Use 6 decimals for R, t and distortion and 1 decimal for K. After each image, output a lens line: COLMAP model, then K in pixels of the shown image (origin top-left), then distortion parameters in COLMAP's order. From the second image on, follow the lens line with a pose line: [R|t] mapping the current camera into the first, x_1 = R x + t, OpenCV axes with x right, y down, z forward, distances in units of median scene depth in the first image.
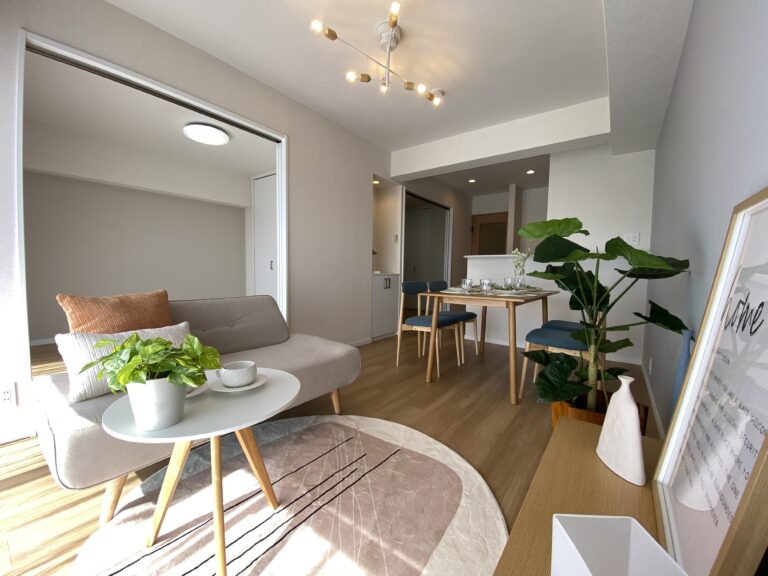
lens RADIAL K [[310.6, 0, 387.2], [0, 310.6, 294.3], [0, 0, 1]] dist [0.023235, -0.022367]
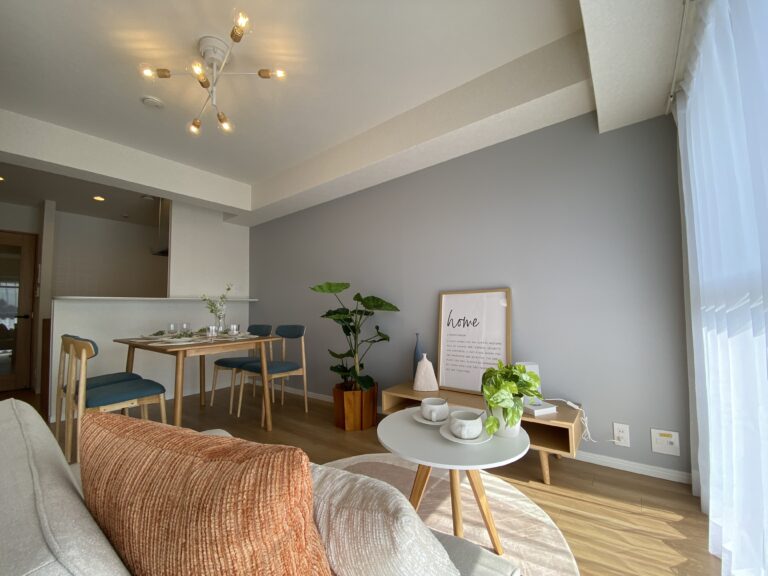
lens RADIAL K [[308.4, 0, 389.4], [0, 308.4, 286.7], [0, 0, 1]] dist [0.000869, -0.000128]
pose [[-0.008322, 0.054552, 0.998476, -0.416011], [0.096505, 0.993894, -0.053497, -0.038991], [-0.995298, 0.095913, -0.013536, 0.287522]]
